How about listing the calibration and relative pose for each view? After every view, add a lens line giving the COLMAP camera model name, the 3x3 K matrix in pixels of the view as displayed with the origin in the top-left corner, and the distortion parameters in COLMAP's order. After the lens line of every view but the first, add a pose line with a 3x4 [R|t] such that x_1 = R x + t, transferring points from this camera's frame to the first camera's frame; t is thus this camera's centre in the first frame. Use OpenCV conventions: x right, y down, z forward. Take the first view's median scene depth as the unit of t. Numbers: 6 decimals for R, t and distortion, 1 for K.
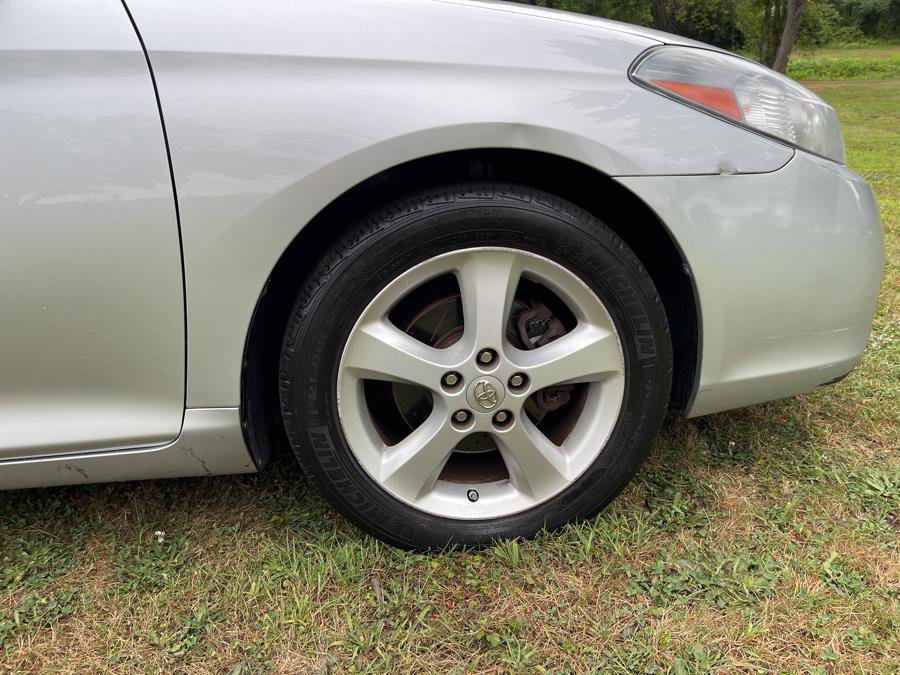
lens RADIAL K [[679.6, 0, 453.4], [0, 679.6, 325.5], [0, 0, 1]] dist [0.081443, -0.112595]
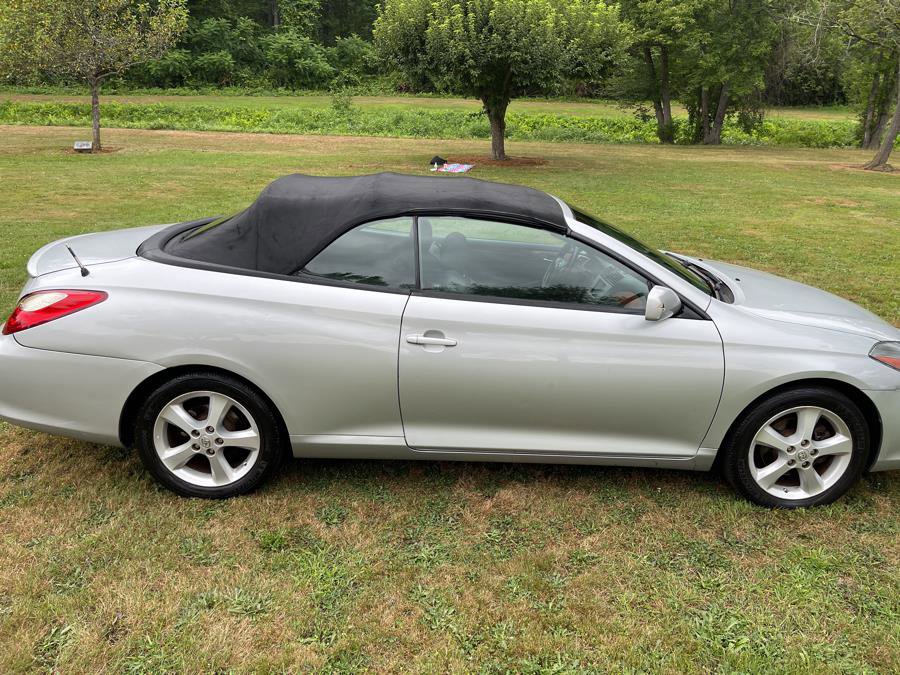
lens RADIAL K [[679.6, 0, 450.5], [0, 679.6, 332.2], [0, 0, 1]] dist [0.081443, -0.112595]
pose [[0.990436, 0.108312, -0.085475, -1.200275], [-0.108909, 0.994049, -0.002338, -0.240976], [0.084713, 0.011625, 0.996338, -1.976073]]
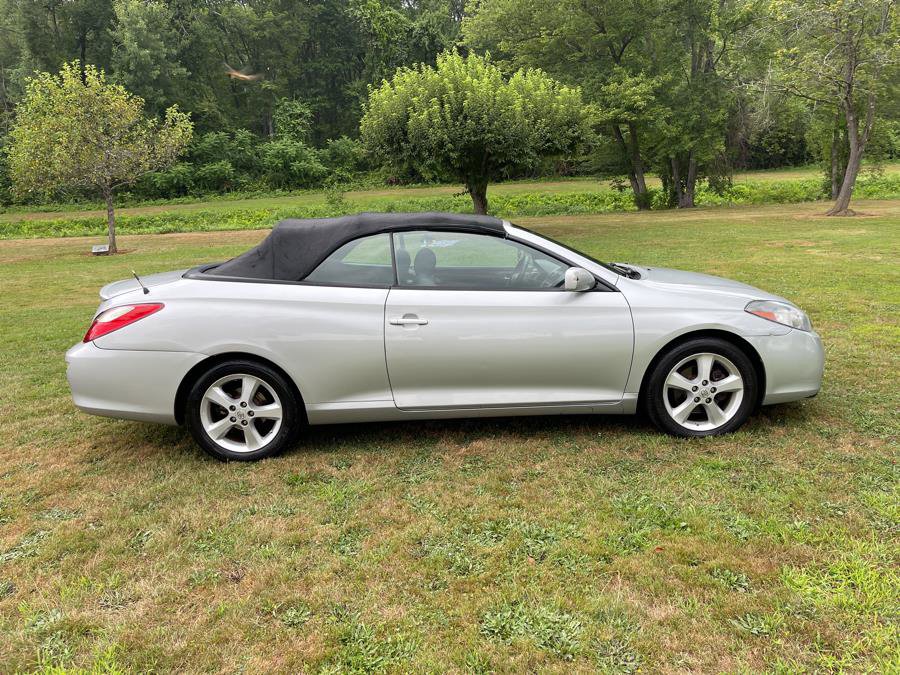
lens RADIAL K [[679.6, 0, 446.7], [0, 679.6, 340.0], [0, 0, 1]] dist [0.081443, -0.112595]
pose [[0.994127, 0.023515, -0.105631, -0.928879], [-0.035617, 0.992821, -0.114185, 0.283321], [0.102188, 0.117277, 0.987828, -2.764559]]
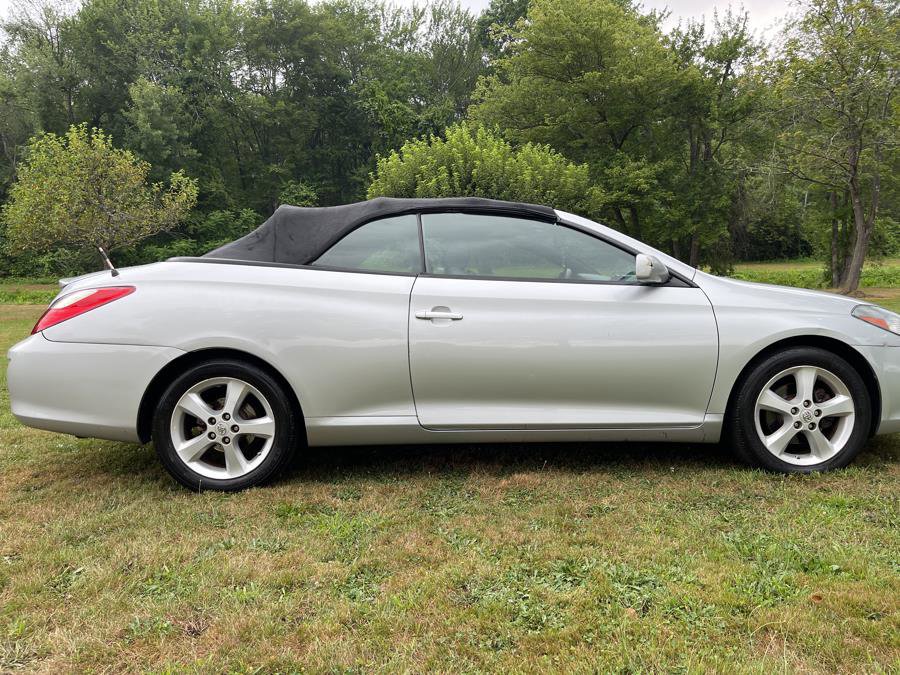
lens RADIAL K [[679.6, 0, 451.0], [0, 679.6, 333.5], [0, 0, 1]] dist [0.081443, -0.112595]
pose [[0.994796, 0.032427, -0.096585, -1.172704], [-0.055841, 0.966461, -0.250668, 0.572482], [0.085218, 0.254757, 0.963243, -2.025391]]
